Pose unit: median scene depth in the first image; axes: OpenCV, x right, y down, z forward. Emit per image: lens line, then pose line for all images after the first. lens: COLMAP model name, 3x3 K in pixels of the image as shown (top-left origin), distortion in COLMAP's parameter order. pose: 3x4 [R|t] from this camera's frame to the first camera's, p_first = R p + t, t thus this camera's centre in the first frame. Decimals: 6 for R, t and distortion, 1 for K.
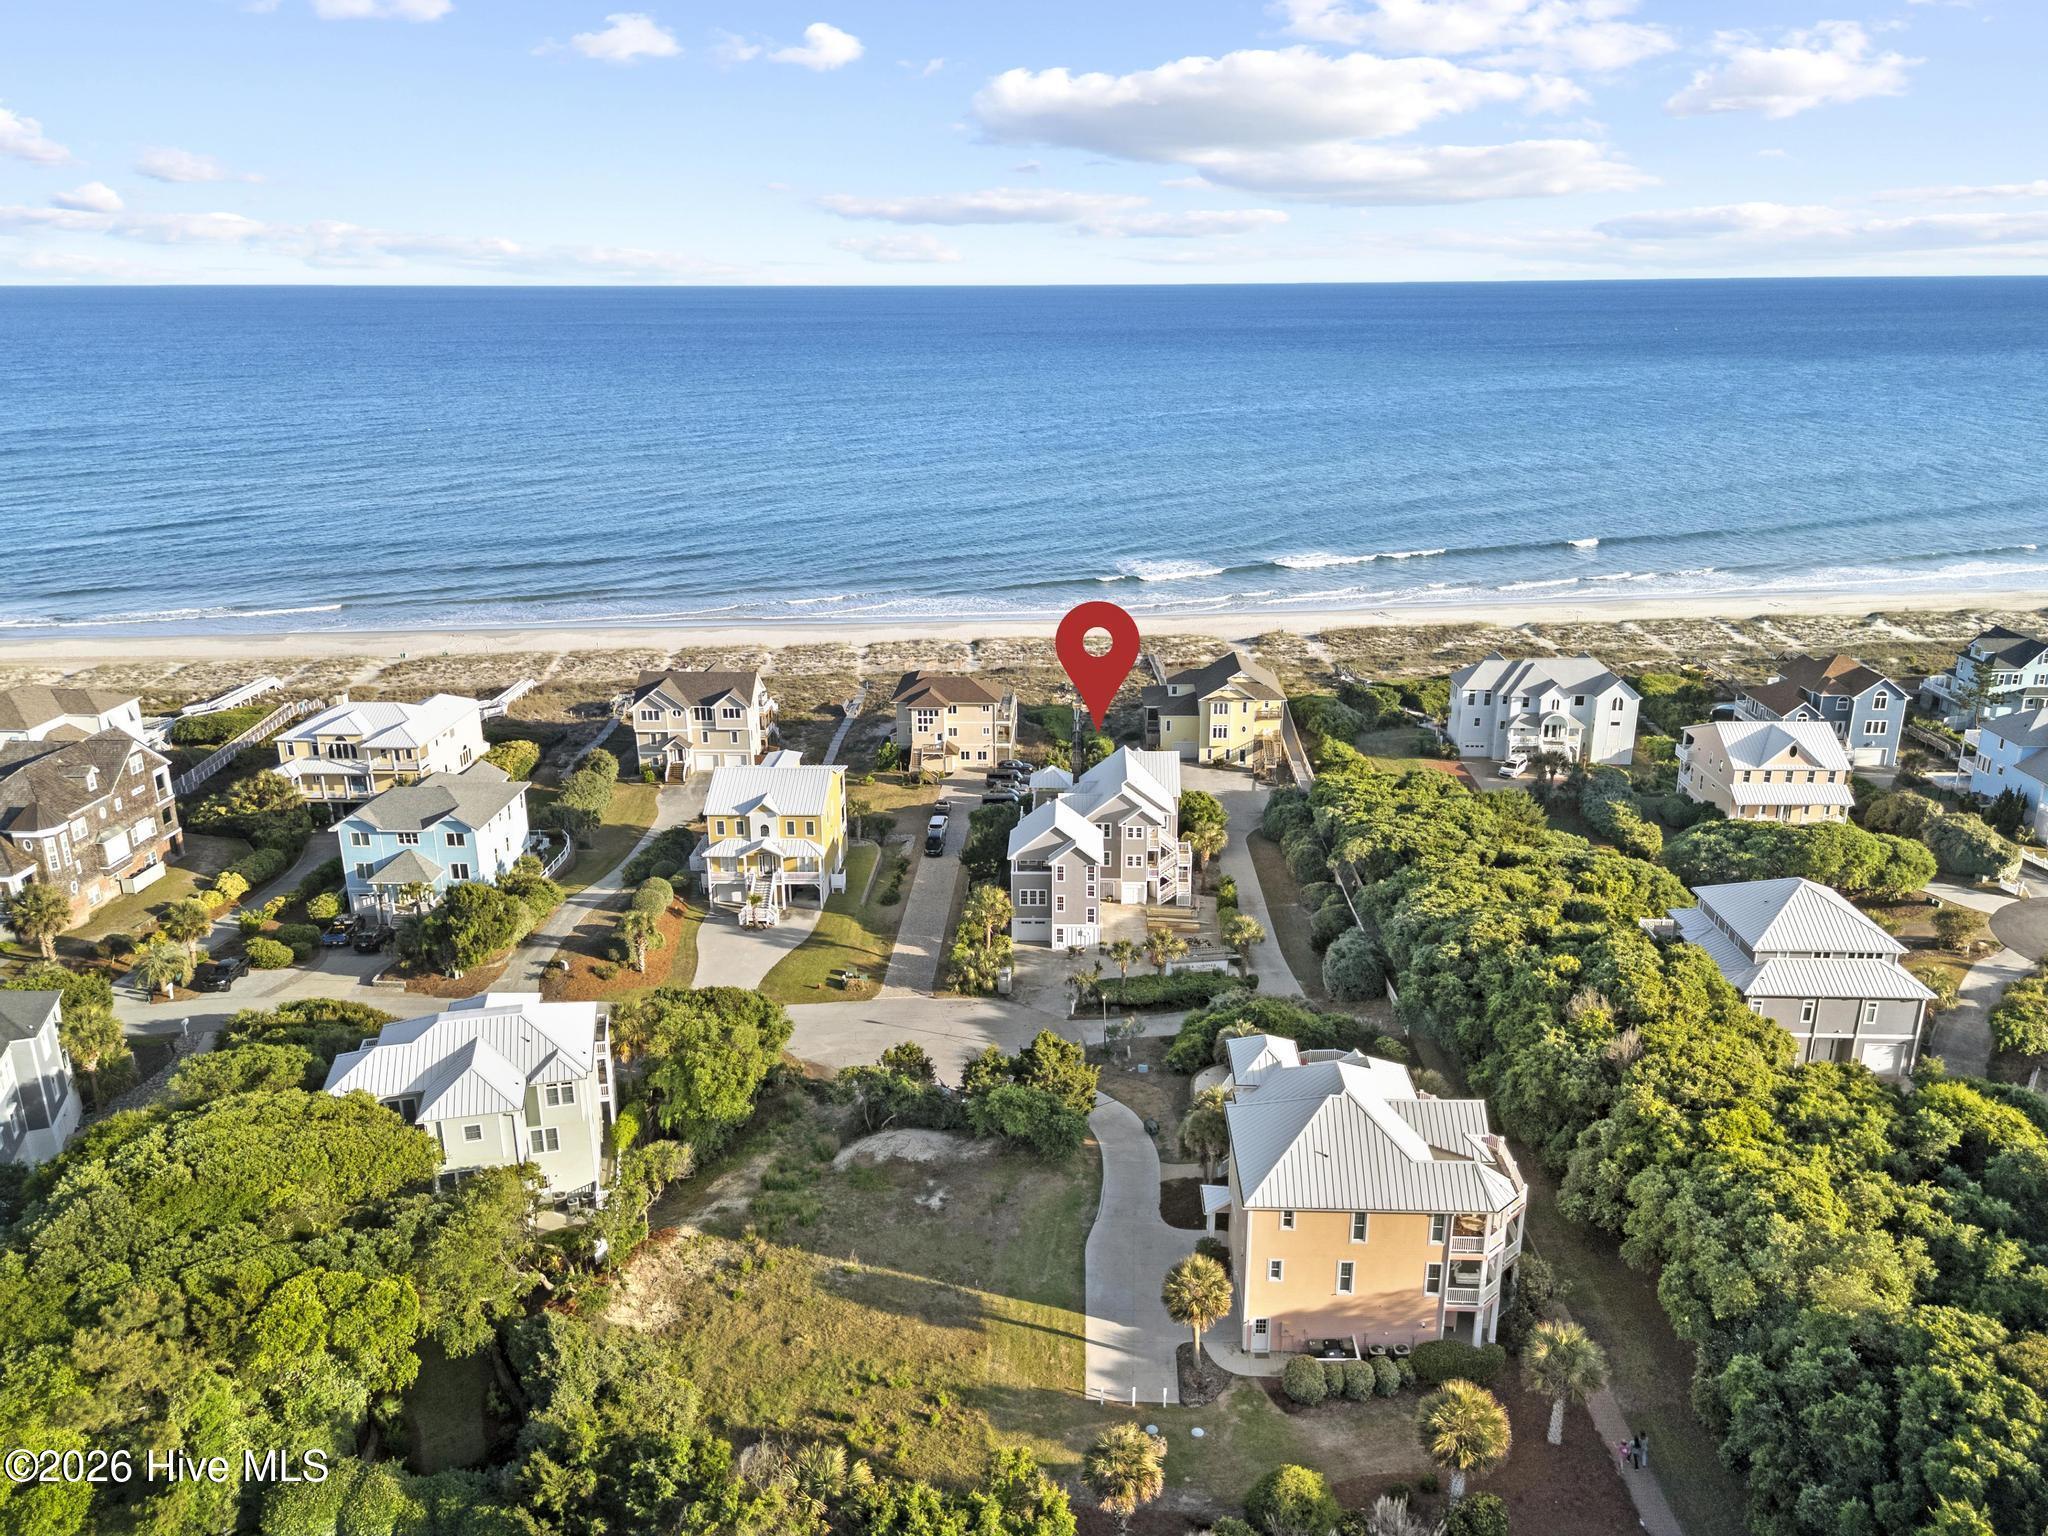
lens RADIAL K [[1496.3, 0, 1027.2], [0, 1496.3, 774.7], [0, 0, 1]] dist [0.121576, -0.142442]
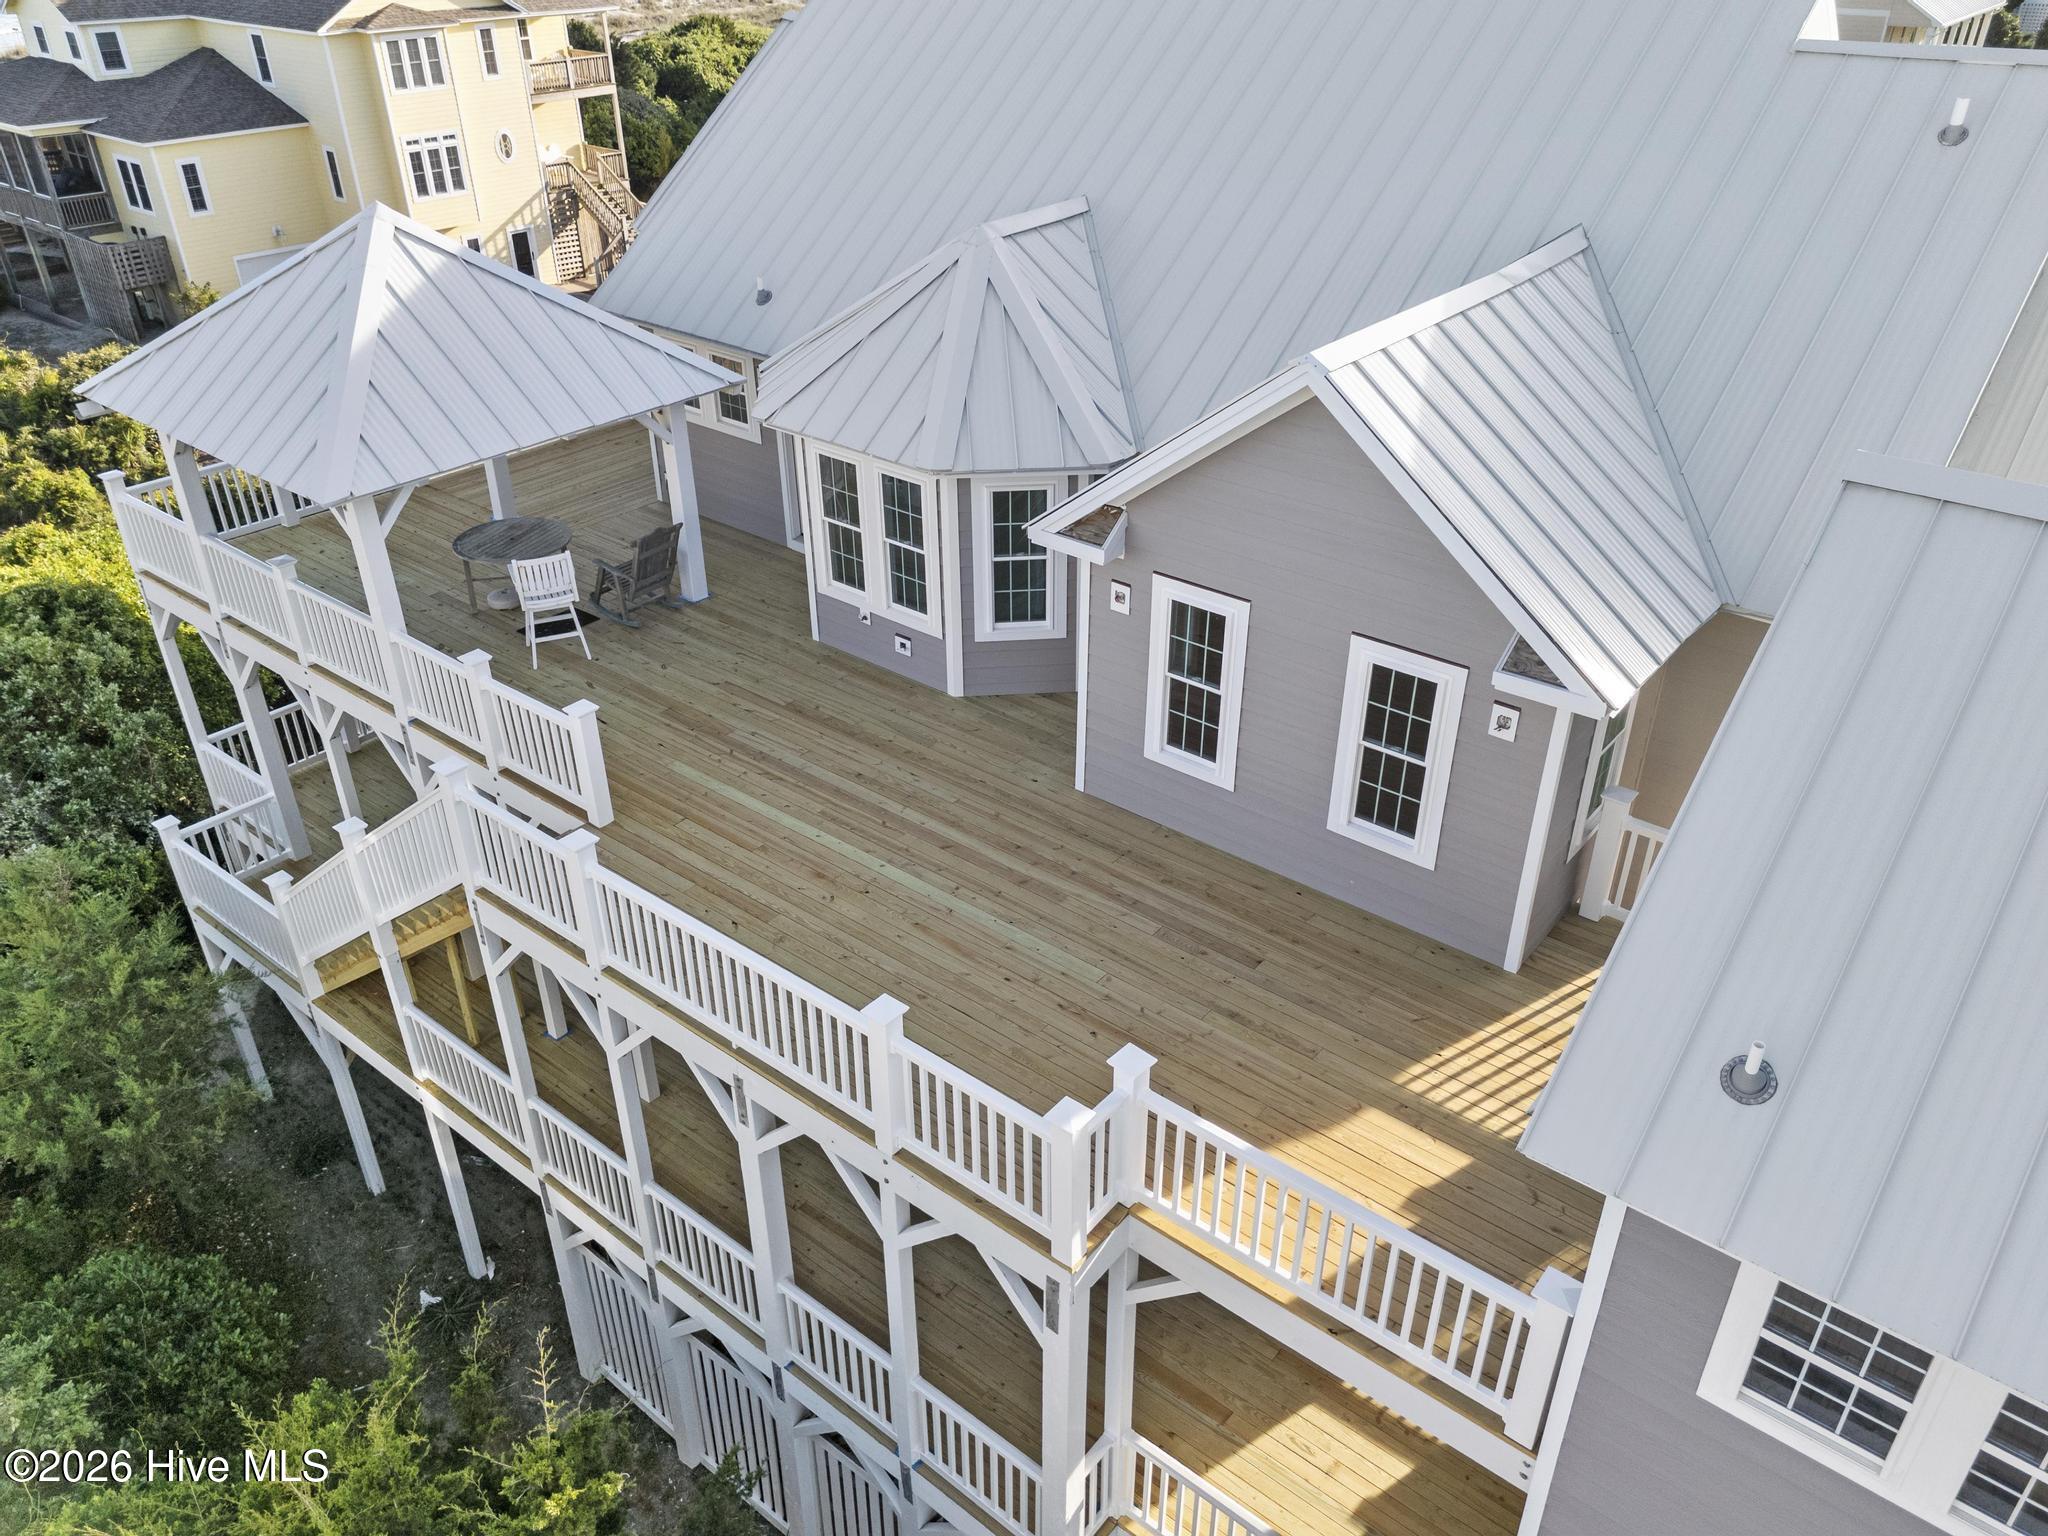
lens RADIAL K [[1495.5, 0, 1034.1], [0, 1495.5, 780.3], [0, 0, 1]] dist [0.067839, -0.061114]
pose [[0.597243, -0.419112, 0.683846, -0.034423], [0.244833, 0.907183, 0.342163, 0.002688], [-0.763779, -0.036927, 0.644421, 0.842474]]
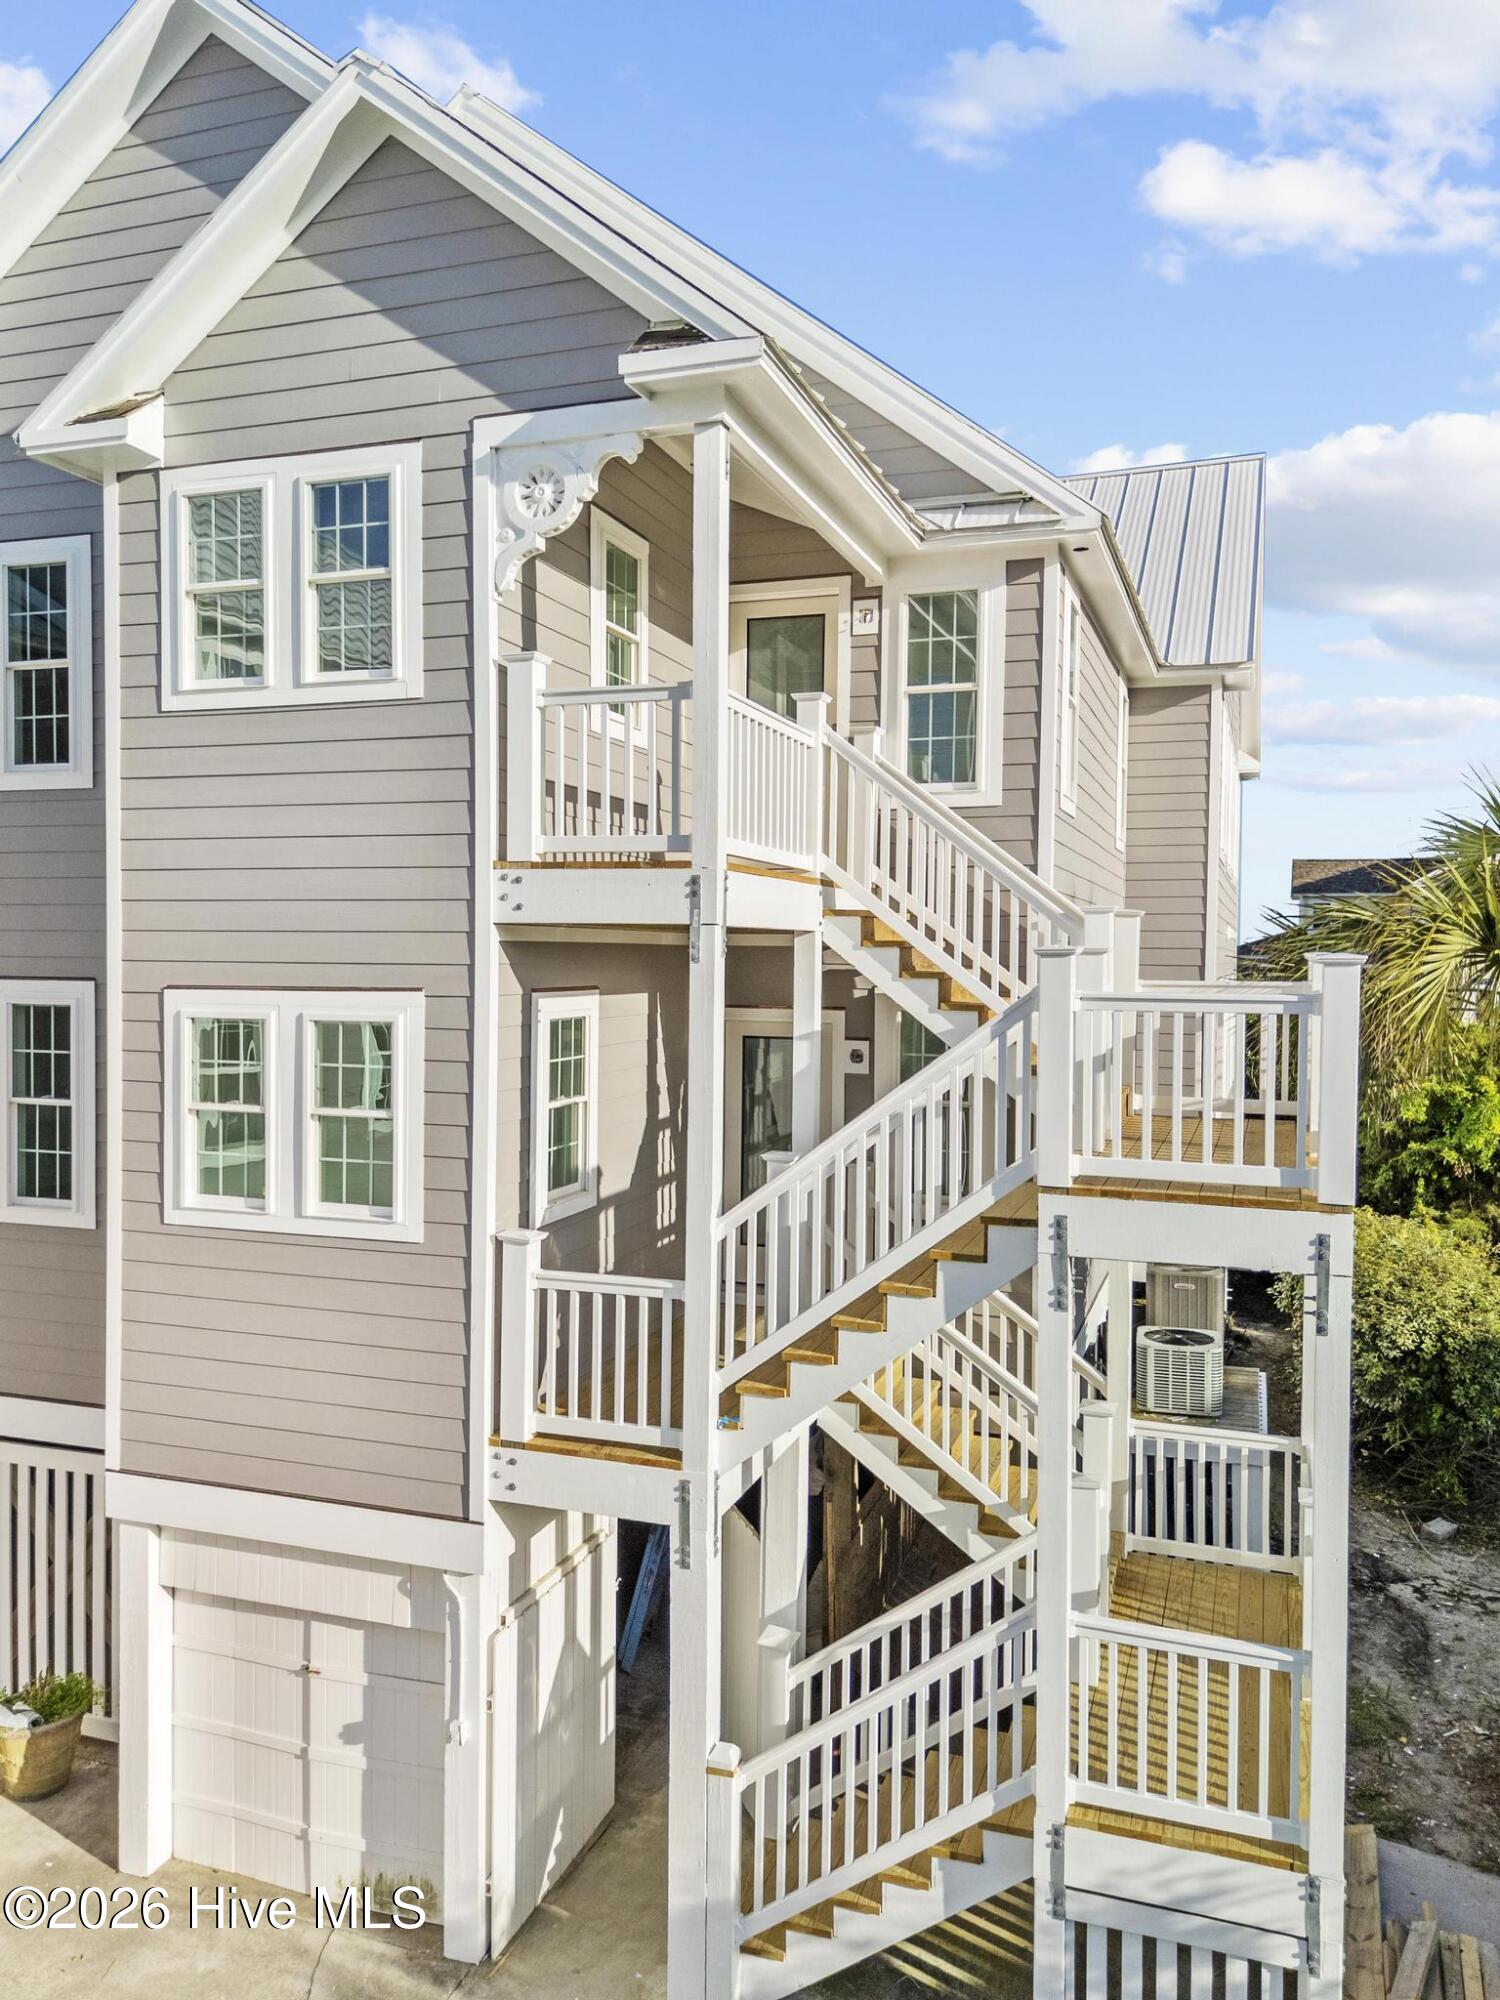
lens RADIAL K [[1404.3, 0, 770.5], [0, 1404.3, 1002.9], [0, 0, 1]] dist [0.105124, -0.088650]
pose [[0.956687, 0.023613, -0.290158, 0.090545], [-0.105420, 0.957160, -0.269689, 0.057137], [0.271360, 0.288596, 0.918192, 0.819959]]
